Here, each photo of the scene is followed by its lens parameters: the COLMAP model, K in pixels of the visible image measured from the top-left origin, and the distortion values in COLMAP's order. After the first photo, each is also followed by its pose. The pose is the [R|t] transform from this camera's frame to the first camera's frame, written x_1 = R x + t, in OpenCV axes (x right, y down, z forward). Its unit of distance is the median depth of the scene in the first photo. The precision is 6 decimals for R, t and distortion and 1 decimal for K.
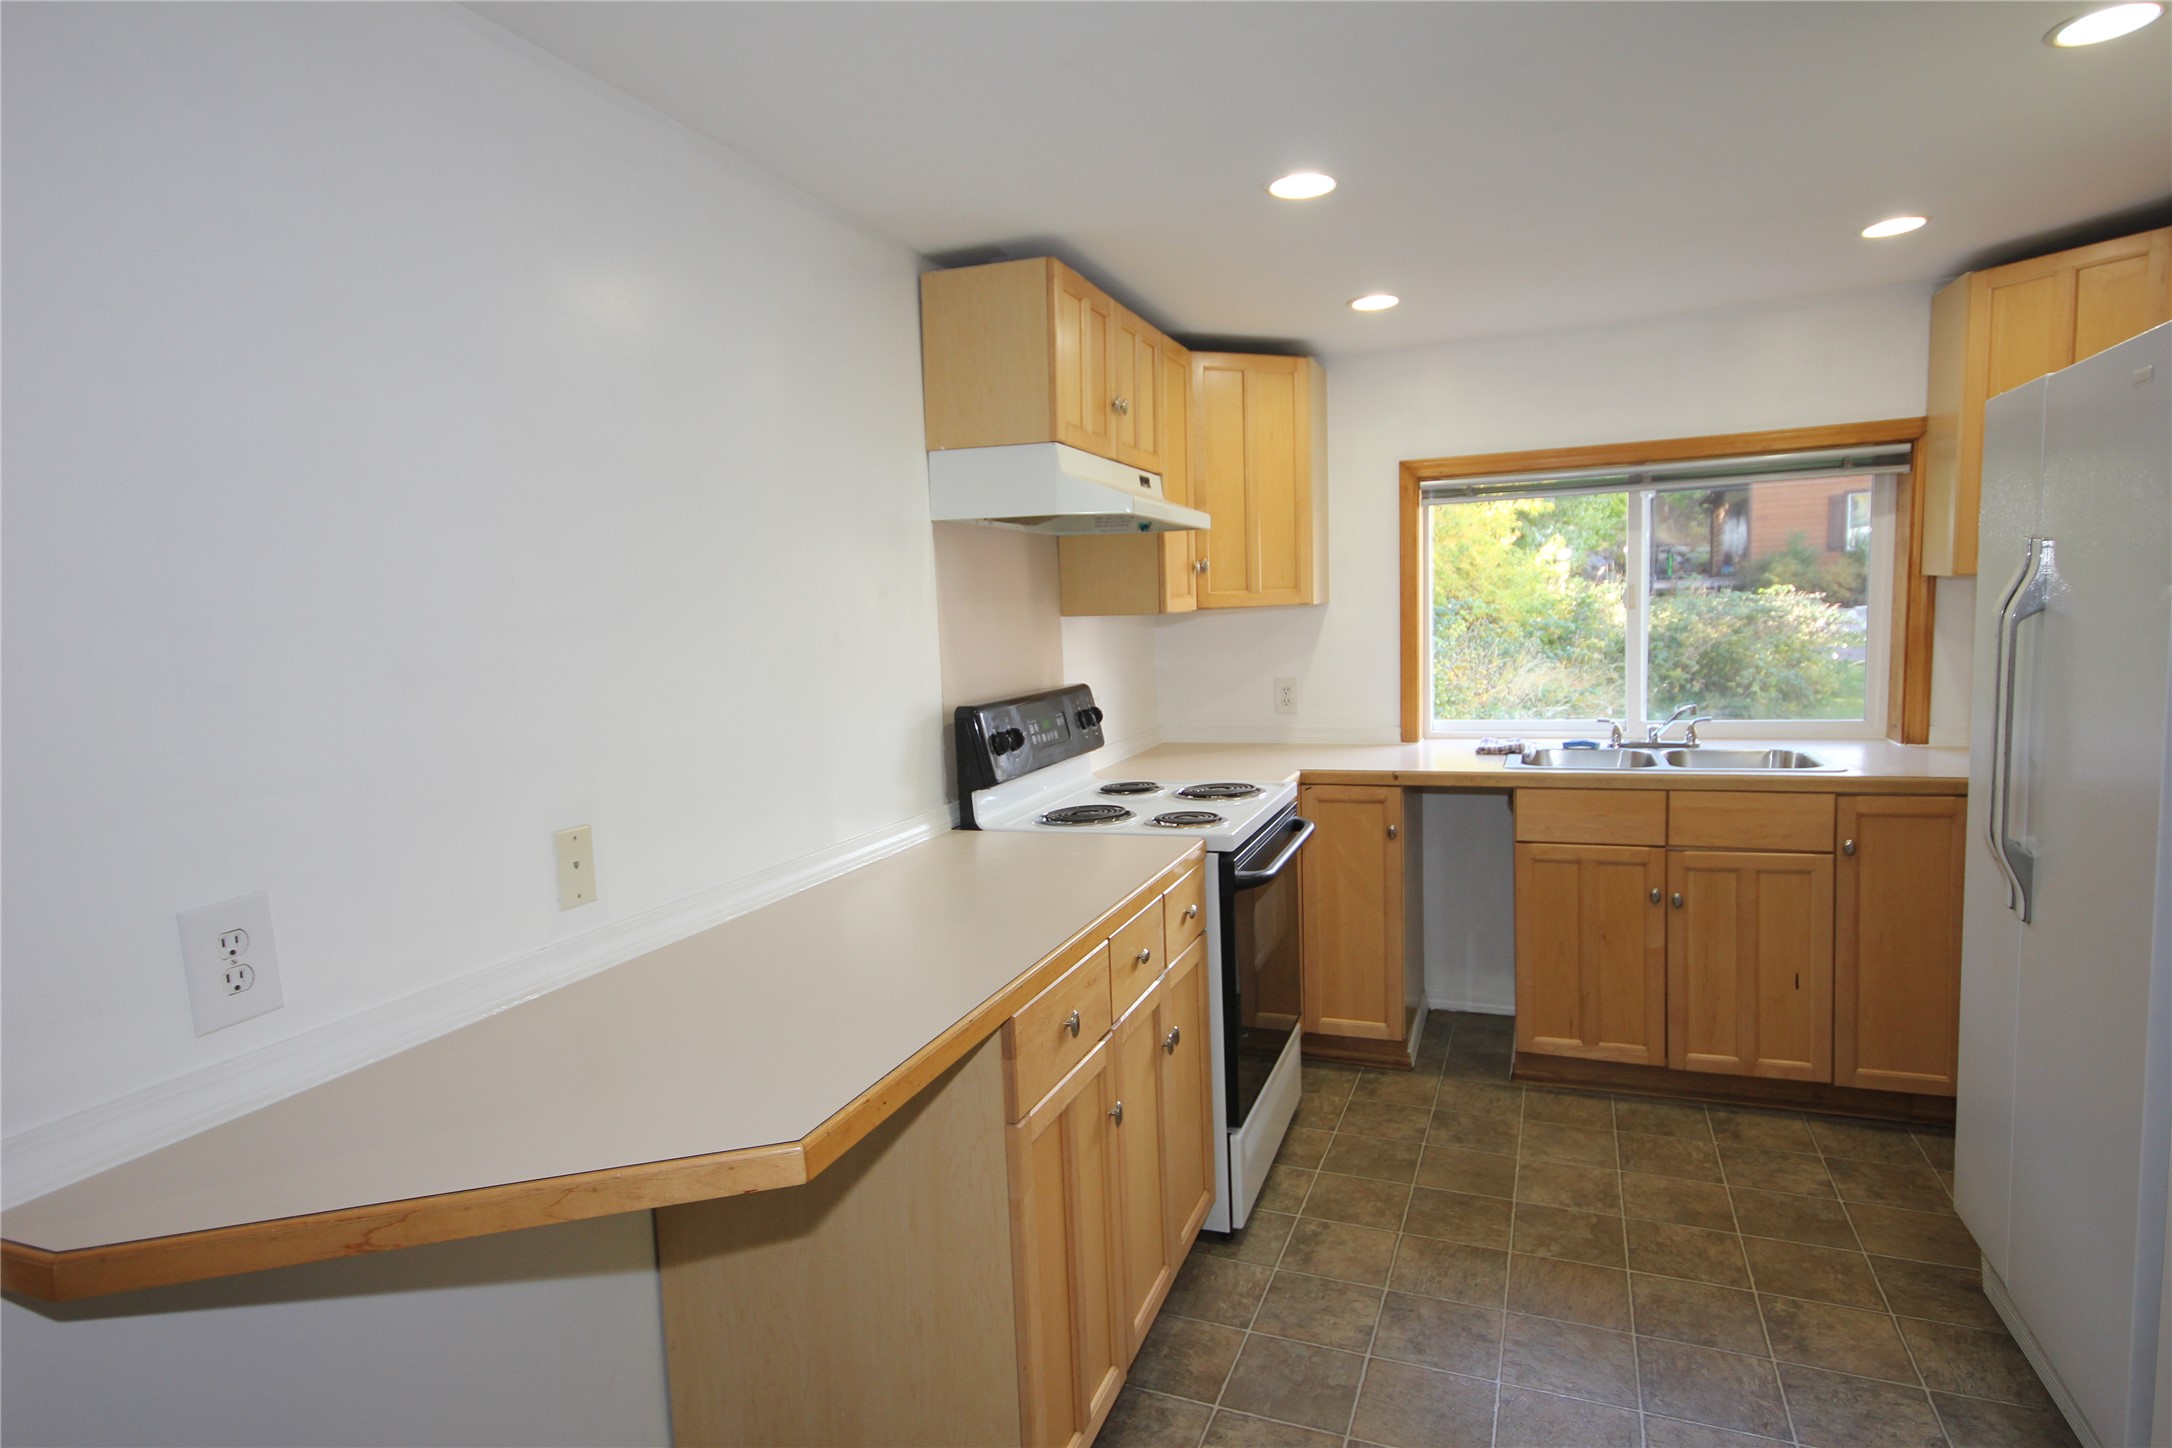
lens RADIAL K [[1170.1, 0, 1082.3], [0, 1170.1, 727.0], [0, 0, 1]] dist [0.002585, 0.000478]
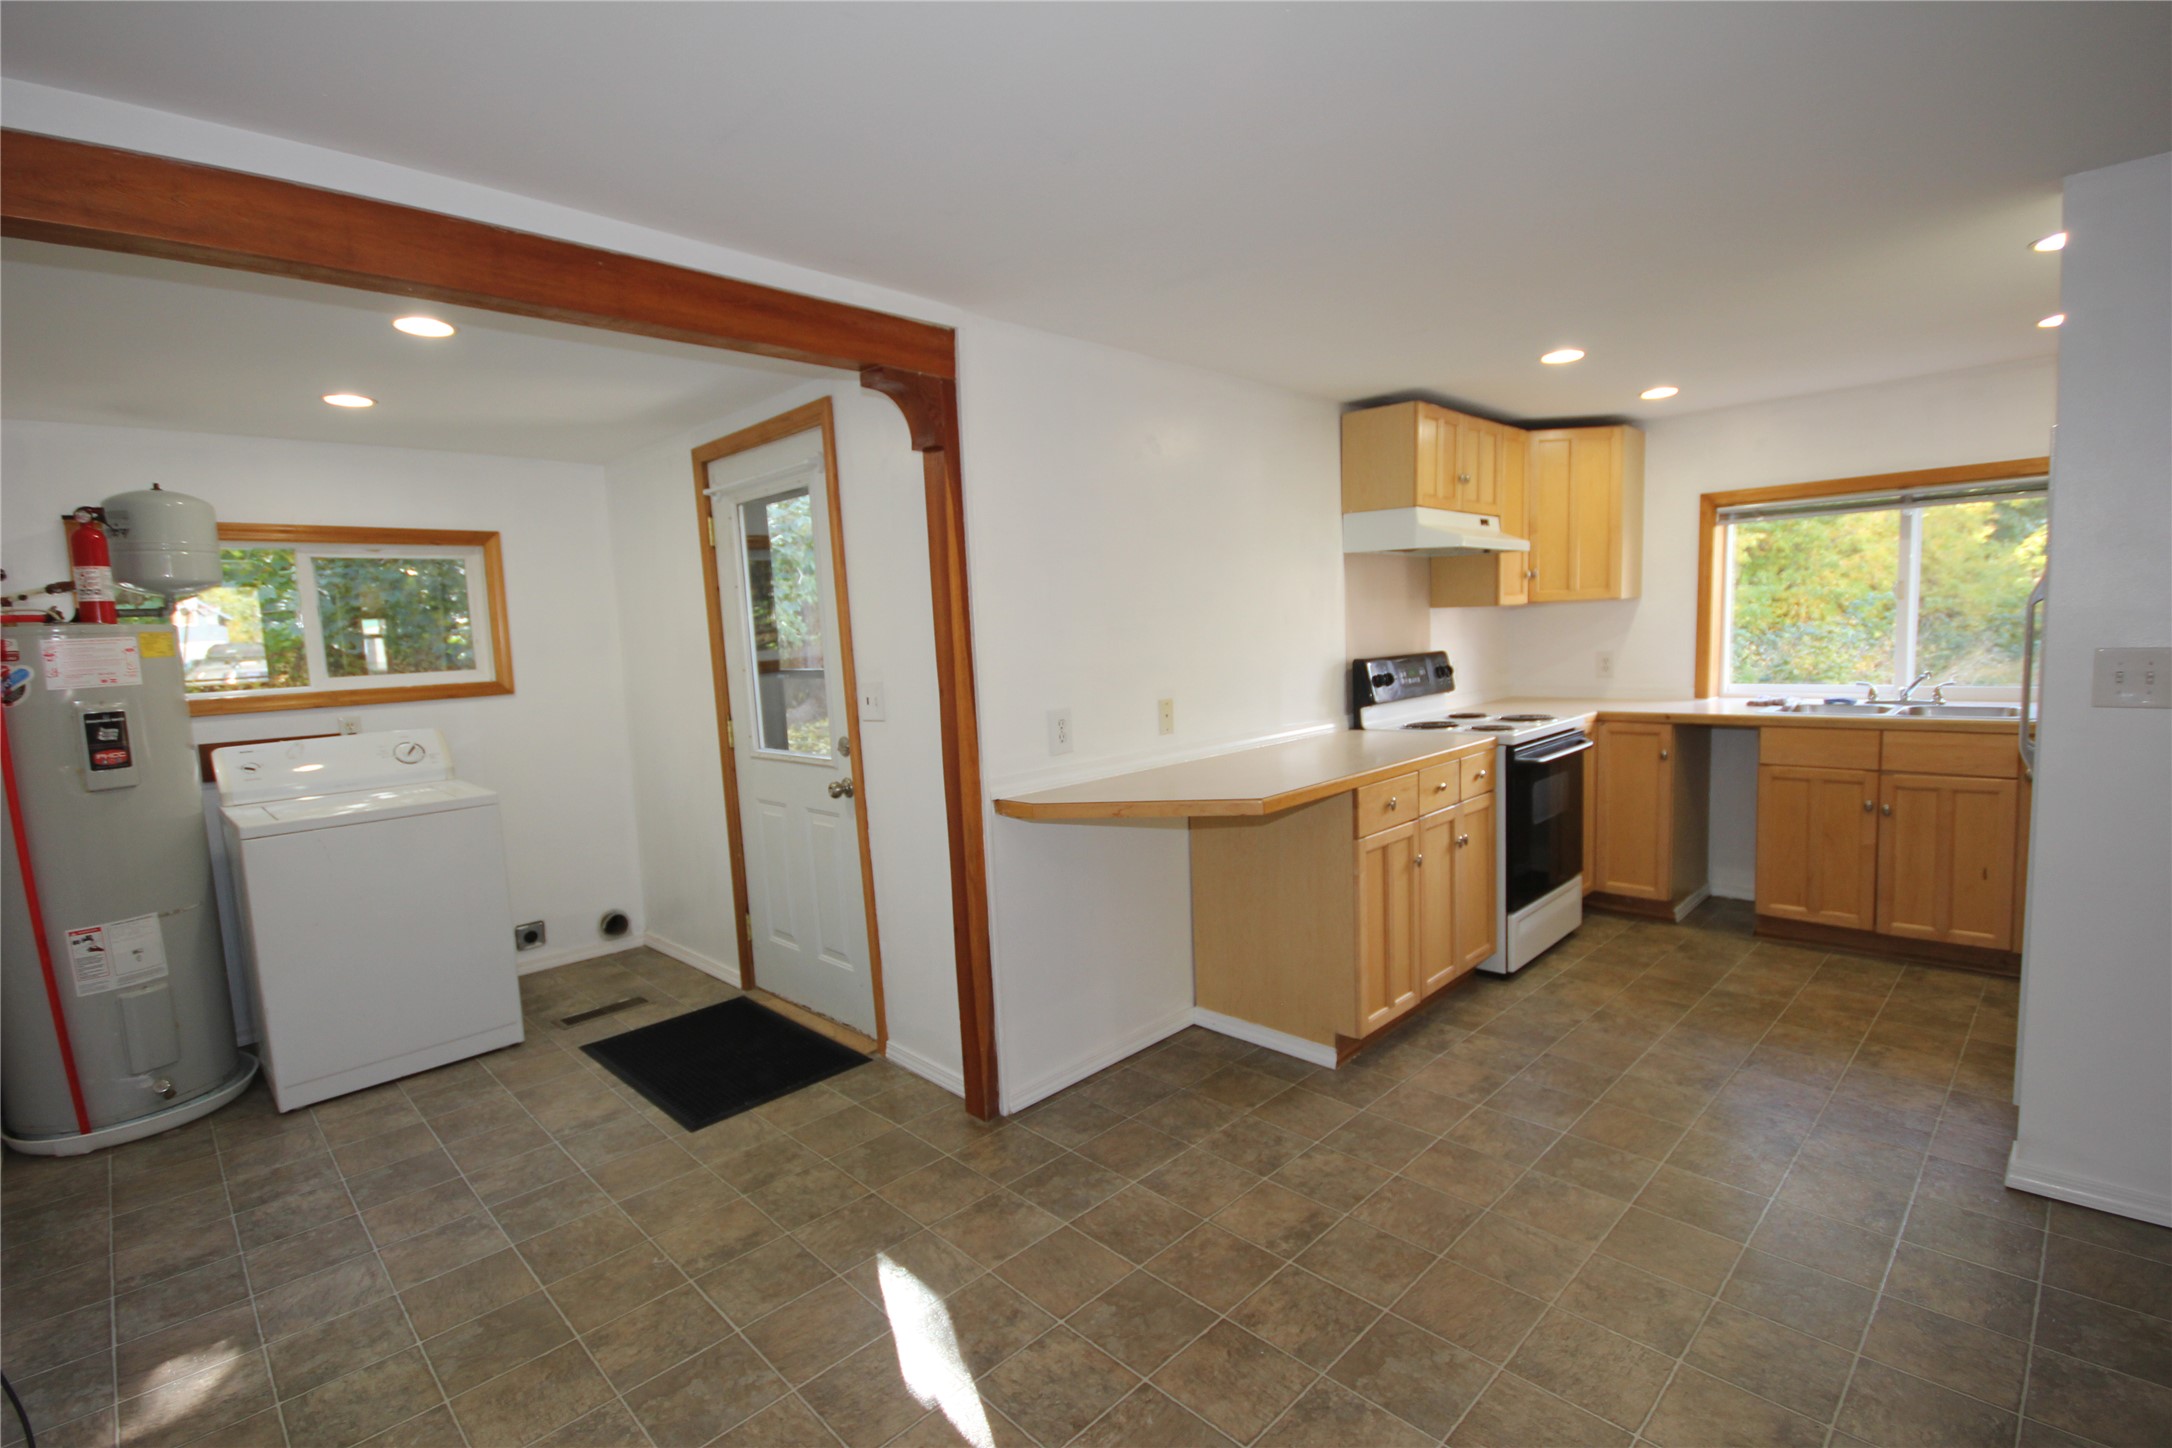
lens RADIAL K [[1000.7, 0, 1082.7], [0, 1000.7, 735.2], [0, 0, 1]] dist [-0.001377, 0.001016]
pose [[0.915815, 0.042956, -0.399297, 0.108510], [-0.033081, 0.998953, 0.031592, 0.054534], [0.400236, -0.015723, 0.916277, -0.467238]]
